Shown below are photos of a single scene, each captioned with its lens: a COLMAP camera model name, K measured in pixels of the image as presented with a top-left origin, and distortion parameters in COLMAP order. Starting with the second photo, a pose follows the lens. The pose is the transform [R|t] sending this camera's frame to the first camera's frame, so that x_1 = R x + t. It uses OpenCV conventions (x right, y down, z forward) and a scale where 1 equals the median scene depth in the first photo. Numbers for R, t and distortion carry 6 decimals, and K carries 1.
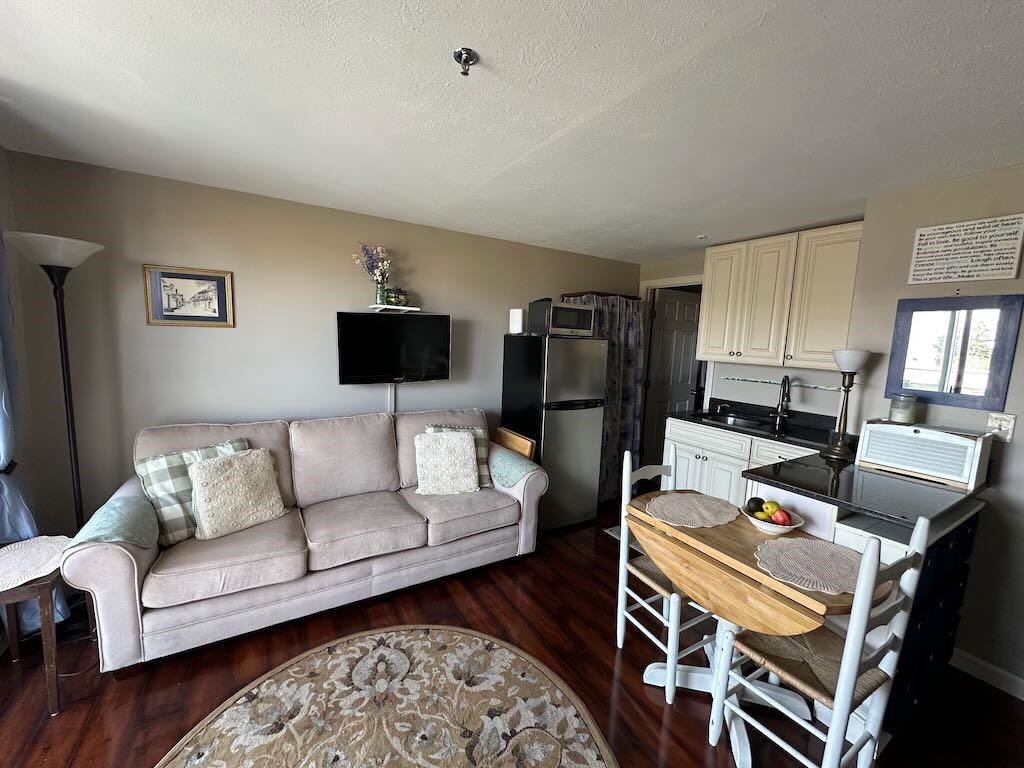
lens RADIAL K [[408.4, 0, 511.6], [0, 408.4, 384.7], [0, 0, 1]] dist [-0.008177, 0.001774]
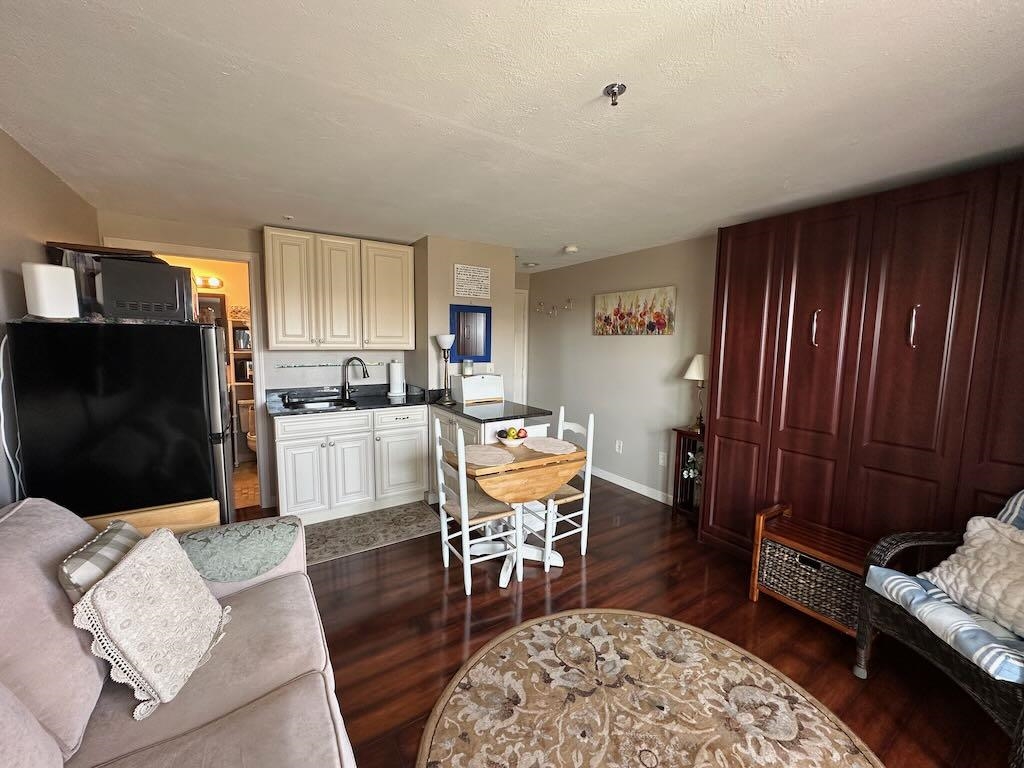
lens RADIAL K [[408.4, 0, 513.6], [0, 408.4, 383.6], [0, 0, 1]] dist [-0.008177, 0.001774]
pose [[-0.030866, -0.145530, 0.988872, -0.721745], [0.100796, 0.983847, 0.147937, -0.100812], [-0.994428, 0.104241, -0.015698, 0.735636]]
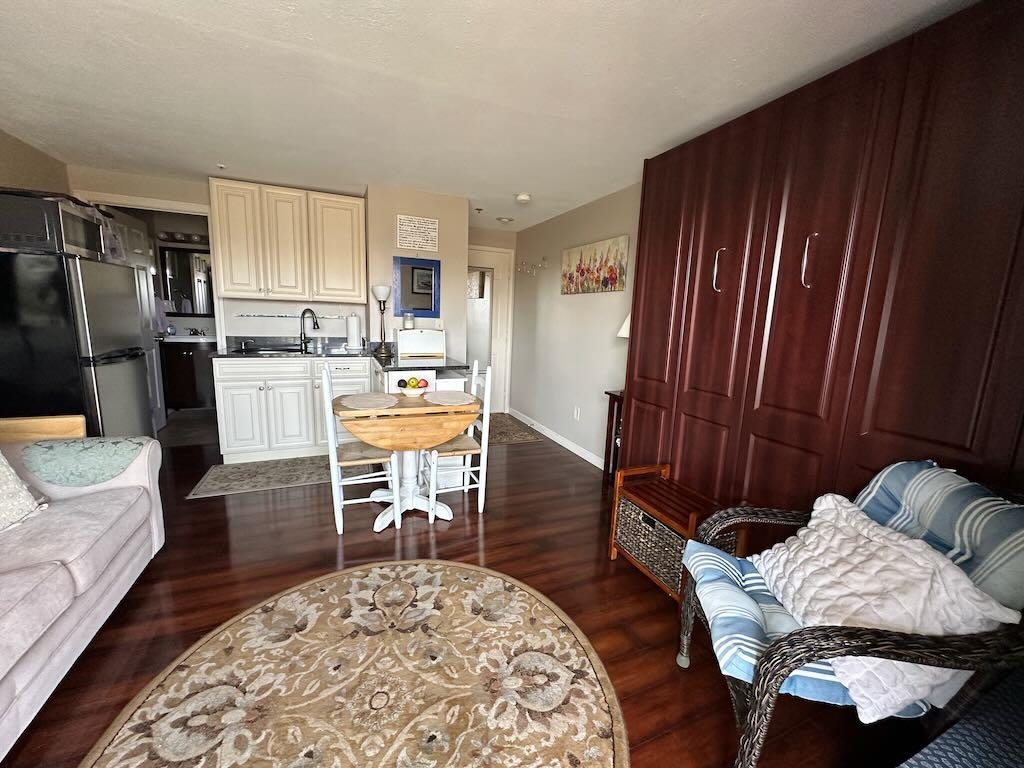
lens RADIAL K [[408.4, 0, 514.5], [0, 408.4, 383.6], [0, 0, 1]] dist [-0.008177, 0.001774]
pose [[0.137723, -0.197406, 0.970599, -0.657374], [0.082622, 0.978812, 0.187353, 0.027730], [-0.987019, 0.054390, 0.151115, 0.258690]]
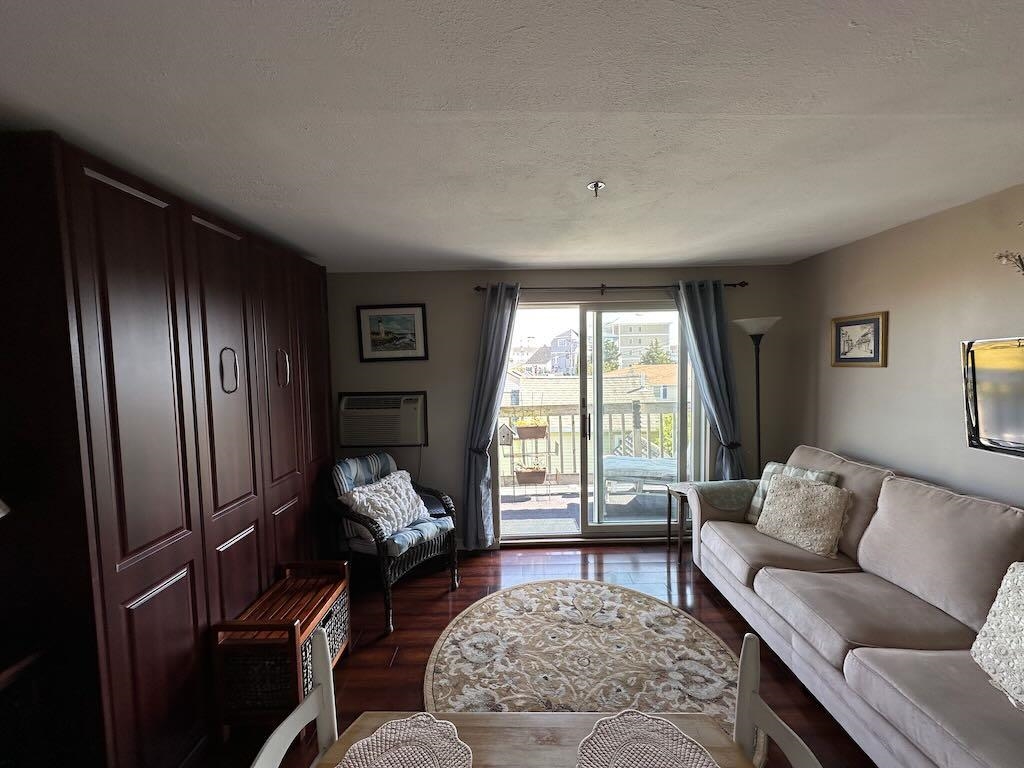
lens RADIAL K [[408.4, 0, 513.7], [0, 408.4, 383.1], [0, 0, 1]] dist [-0.008177, 0.001774]
pose [[-0.514589, 0.019861, -0.857207, 0.688252], [-0.099185, 0.991642, 0.082518, -0.106832], [0.851681, 0.127485, -0.508318, 0.834375]]
